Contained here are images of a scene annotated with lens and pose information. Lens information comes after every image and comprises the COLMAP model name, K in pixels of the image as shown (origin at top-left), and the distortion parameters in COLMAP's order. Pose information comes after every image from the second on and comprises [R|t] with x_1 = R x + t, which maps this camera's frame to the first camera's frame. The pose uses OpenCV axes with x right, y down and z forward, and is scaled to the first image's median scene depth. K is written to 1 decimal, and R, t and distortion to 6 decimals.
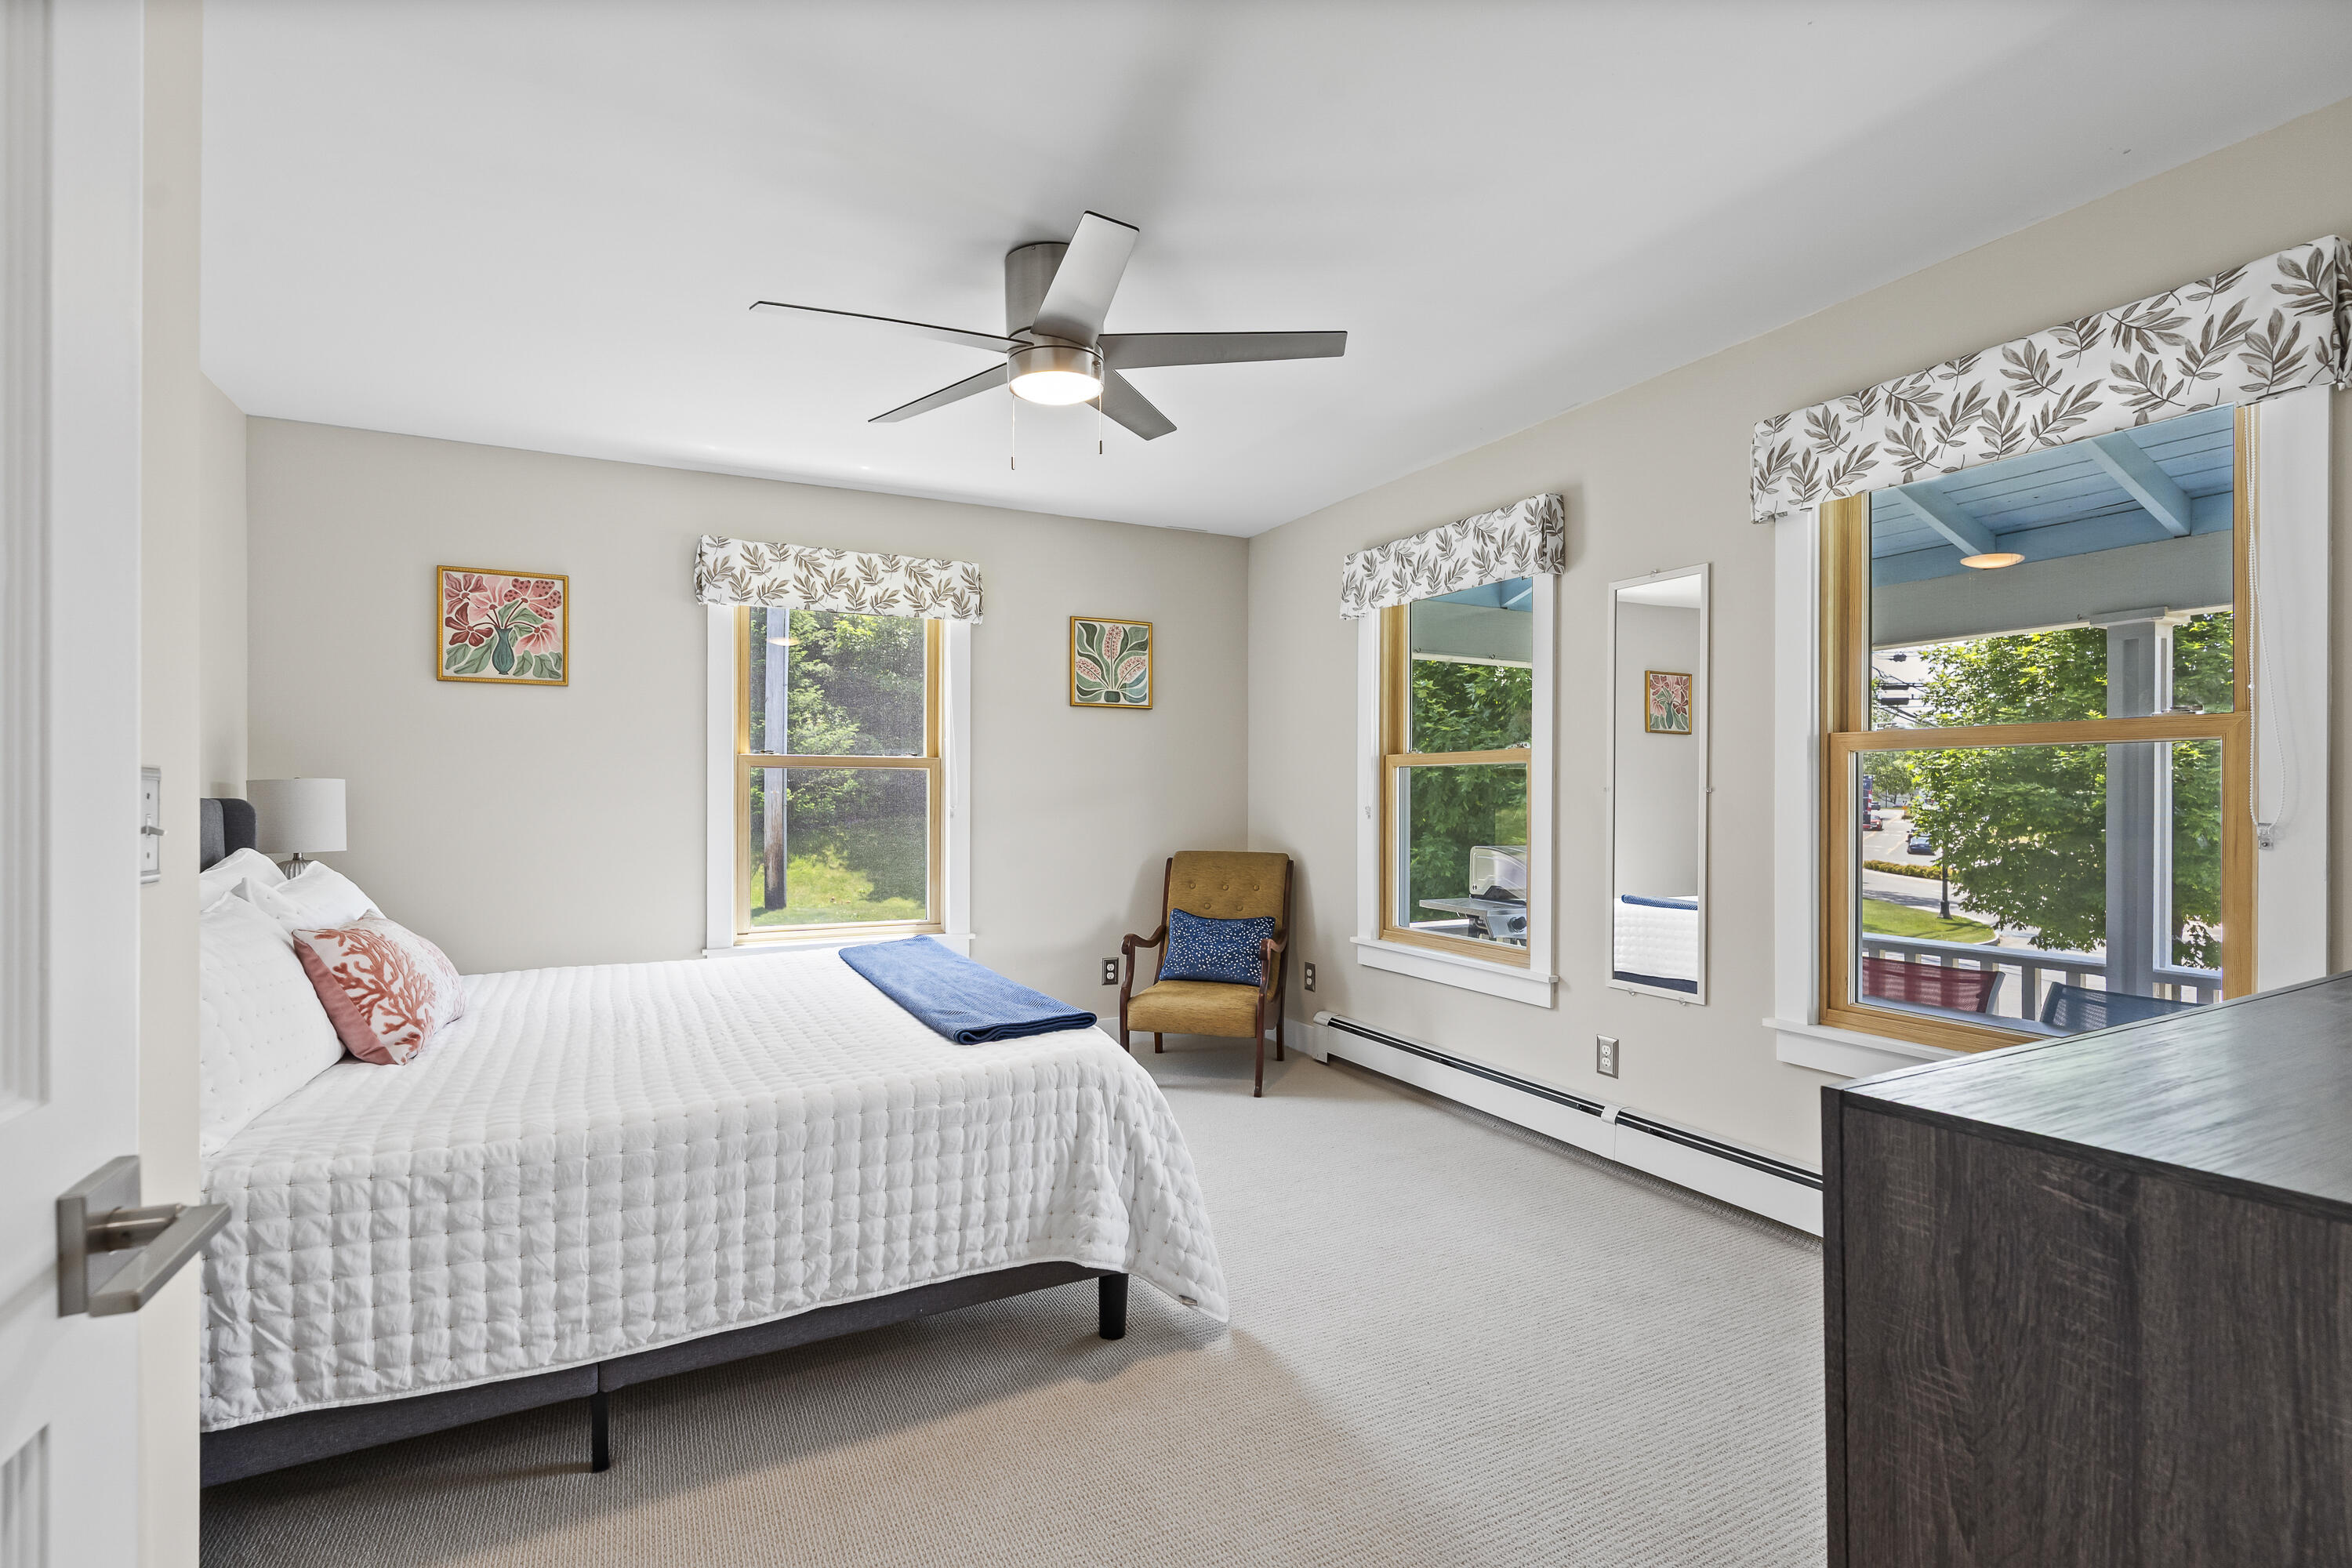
lens RADIAL K [[1080.5, 0, 1174.5], [0, 1080.5, 796.0], [0, 0, 1]] dist [-0.008594, -0.000009]
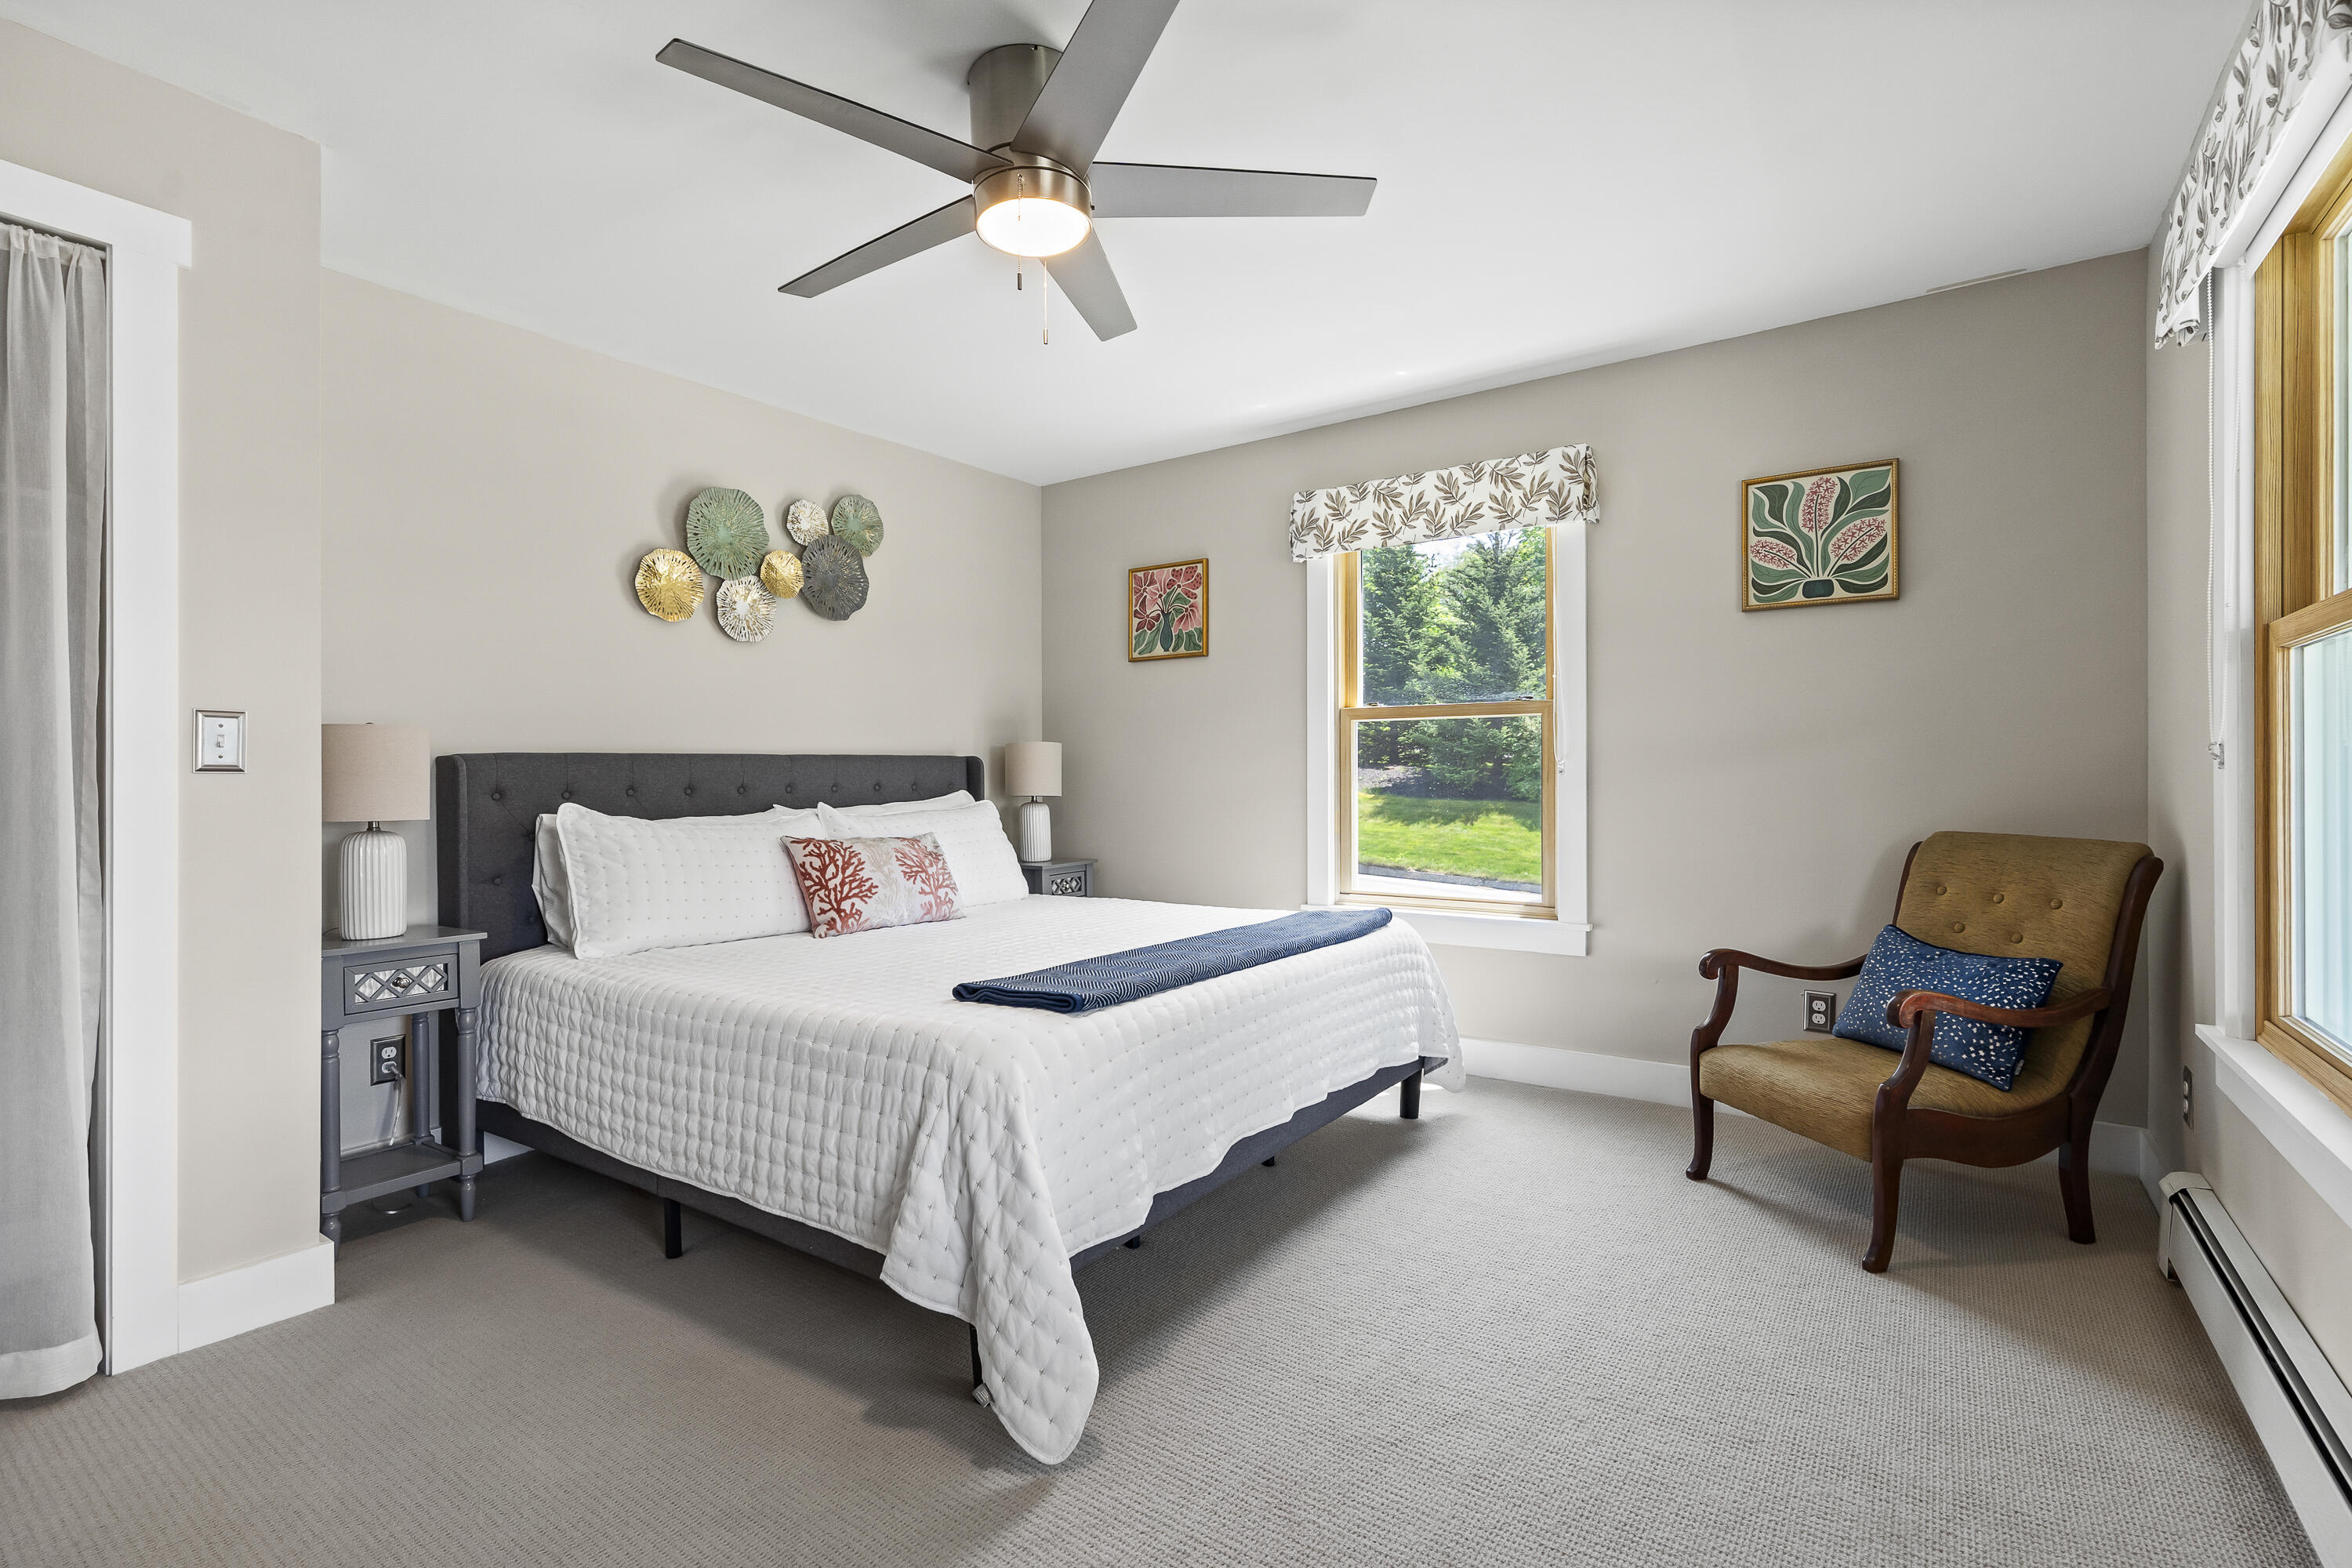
lens RADIAL K [[1080.5, 0, 1173.8], [0, 1080.5, 774.5], [0, 0, 1]] dist [-0.008594, -0.000009]
pose [[0.458528, -0.005715, -0.888661, 0.430505], [0.002306, 0.999984, -0.005241, 0.028204], [0.888677, 0.000354, 0.458534, 0.458328]]
